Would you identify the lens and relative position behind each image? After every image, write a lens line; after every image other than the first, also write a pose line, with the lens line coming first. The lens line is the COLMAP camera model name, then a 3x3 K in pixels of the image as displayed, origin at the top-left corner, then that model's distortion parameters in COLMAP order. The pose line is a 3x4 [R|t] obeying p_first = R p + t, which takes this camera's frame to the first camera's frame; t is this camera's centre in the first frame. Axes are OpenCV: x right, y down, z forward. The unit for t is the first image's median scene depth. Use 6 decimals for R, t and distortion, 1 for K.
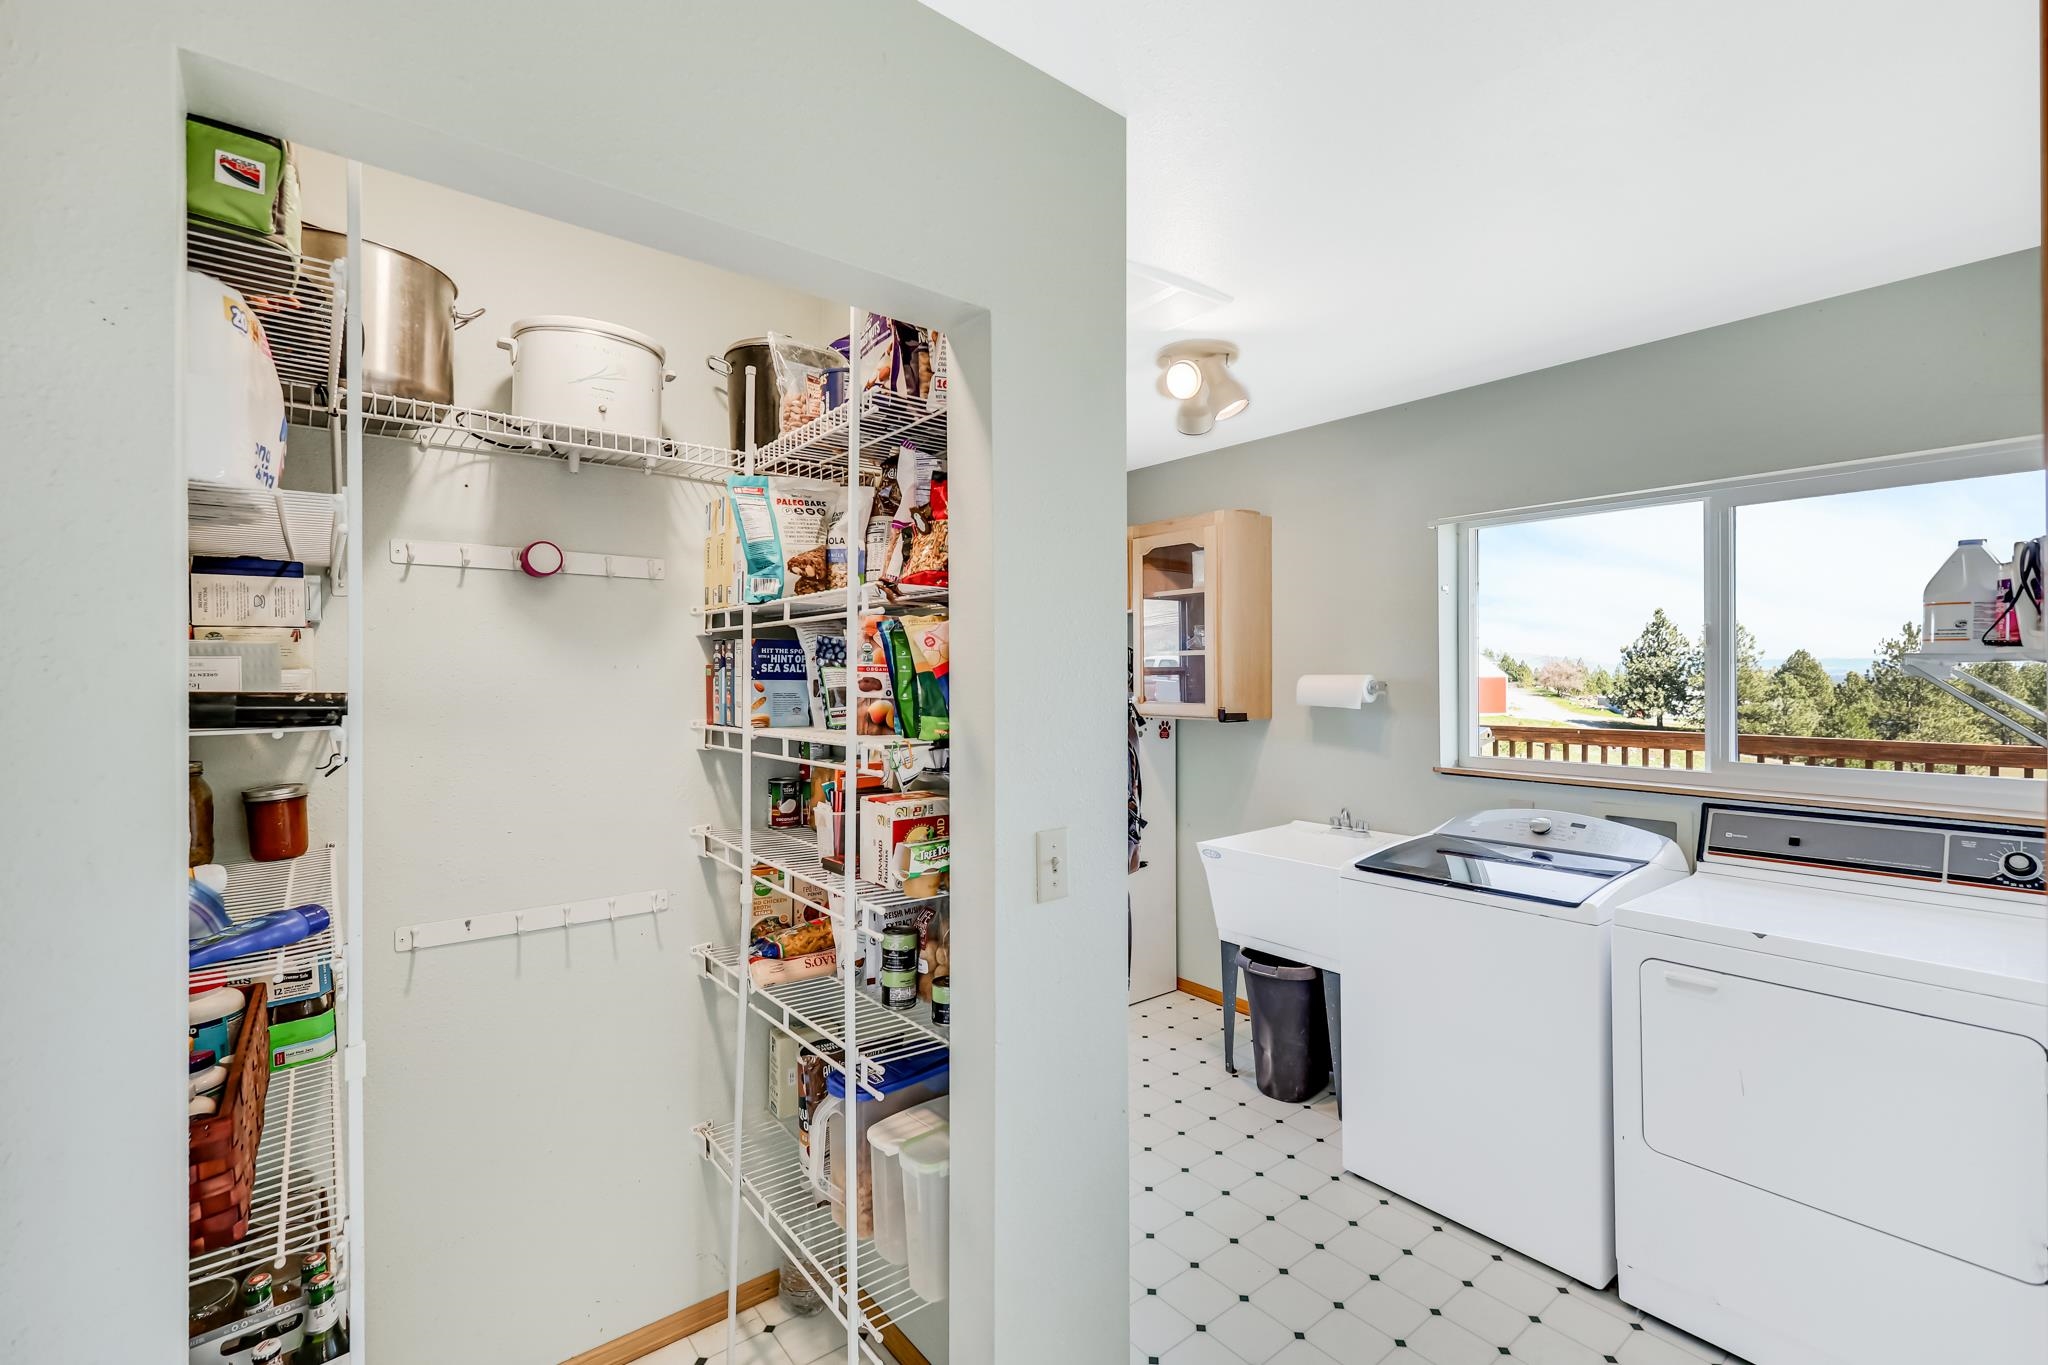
lens RADIAL K [[897.0, 0, 1032.5], [0, 897.0, 676.9], [0, 0, 1]] dist [-0.000682, -0.000094]
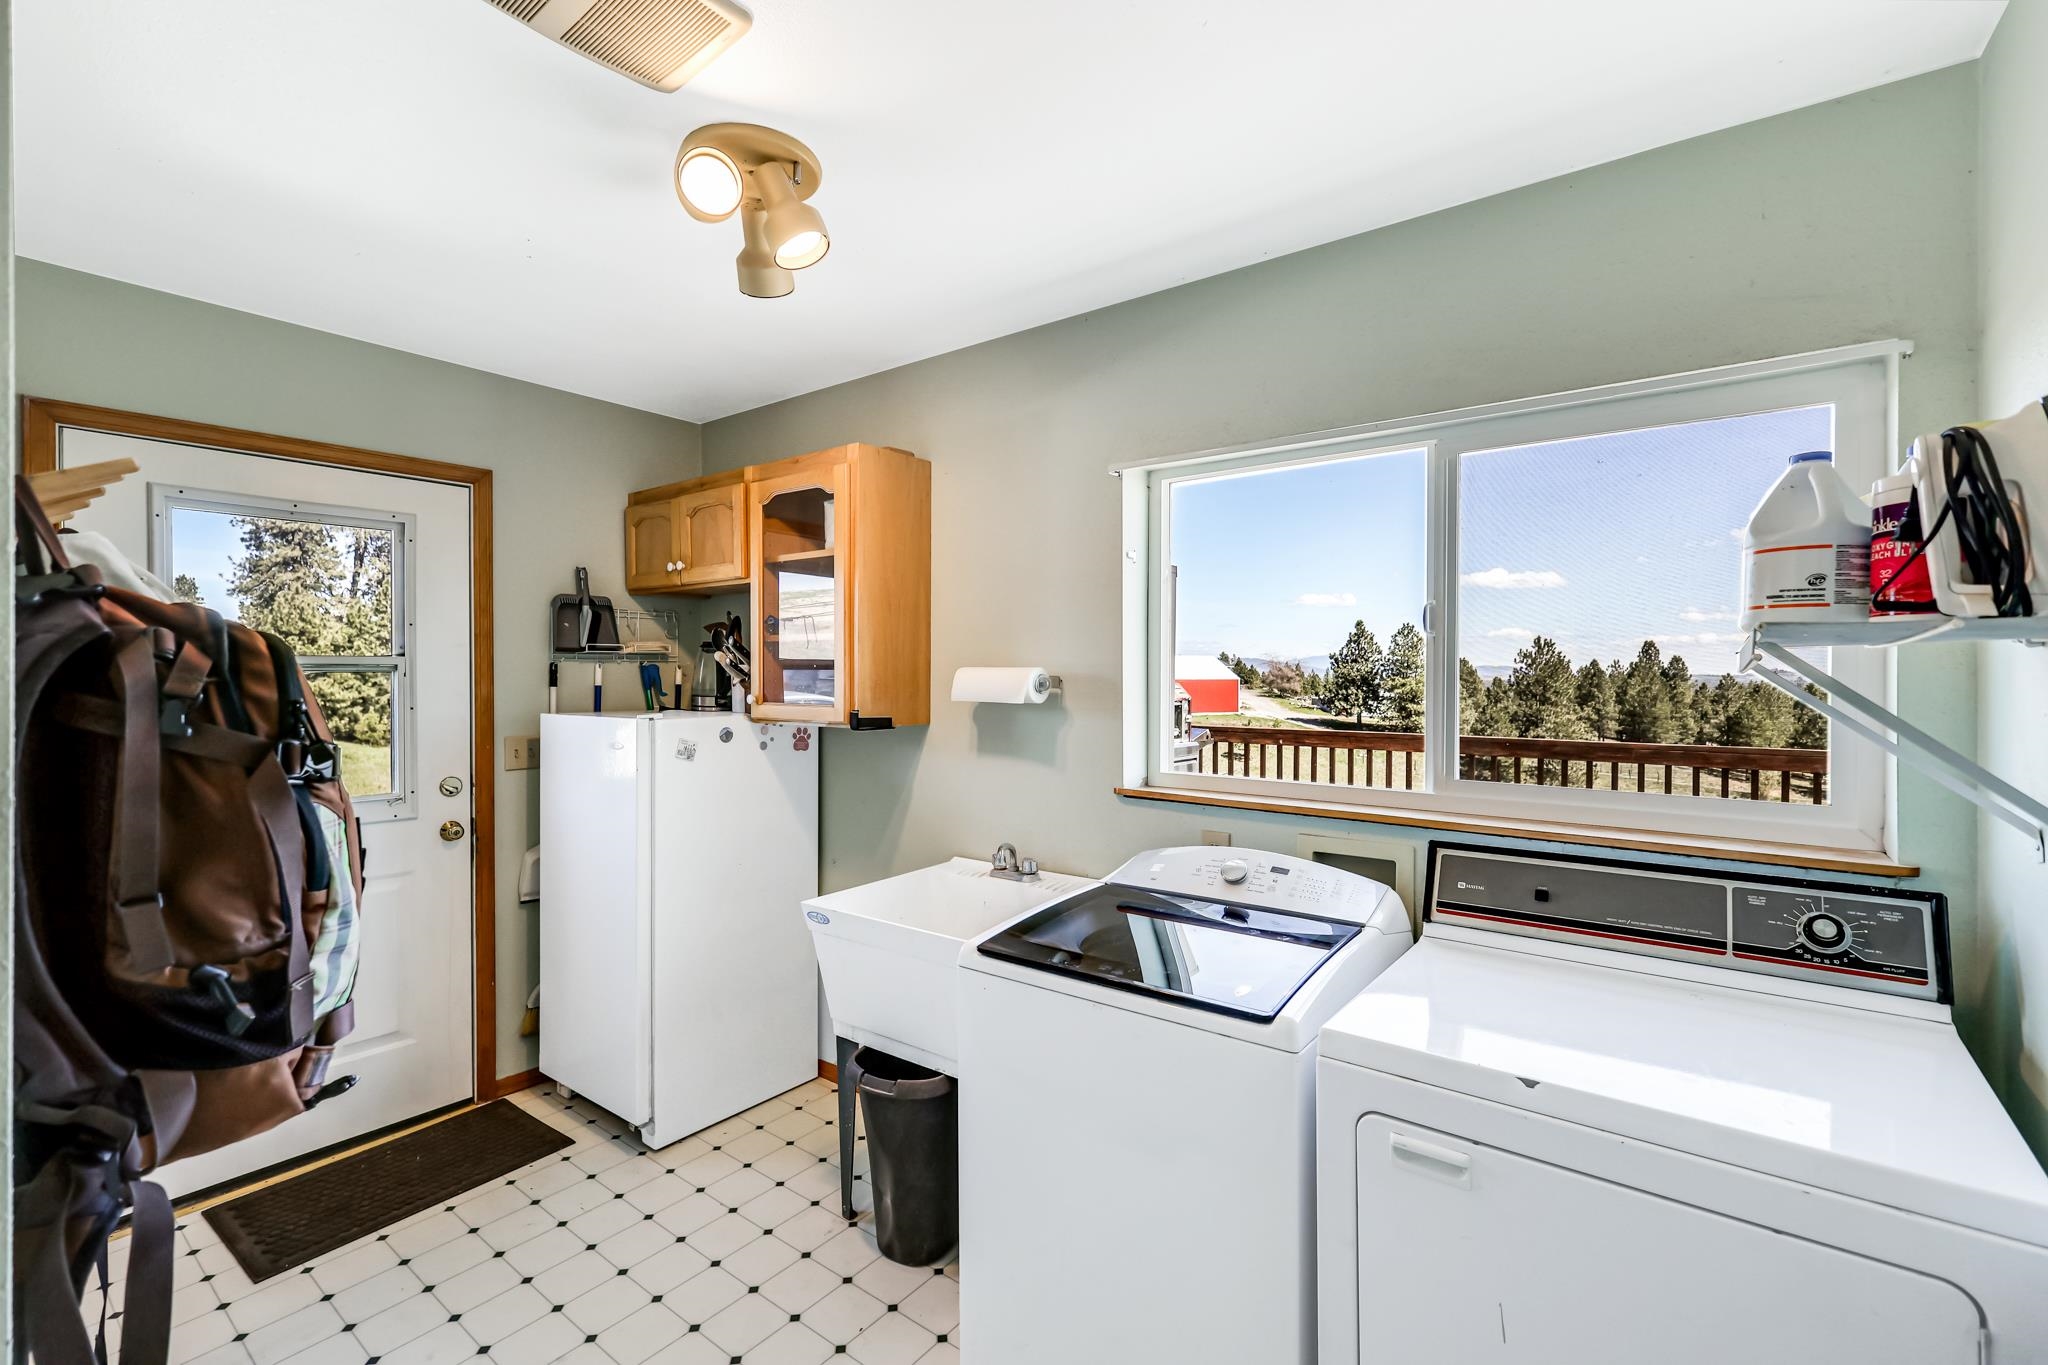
lens RADIAL K [[856.9, 0, 1038.8], [0, 856.9, 684.0], [0, 0, 1]] dist [-0.002758, -0.000119]
pose [[0.967963, 0.005250, 0.251039, 0.195645], [-0.007045, 0.999956, 0.006251, 0.007332], [-0.250995, -0.007819, 0.967957, 0.302392]]
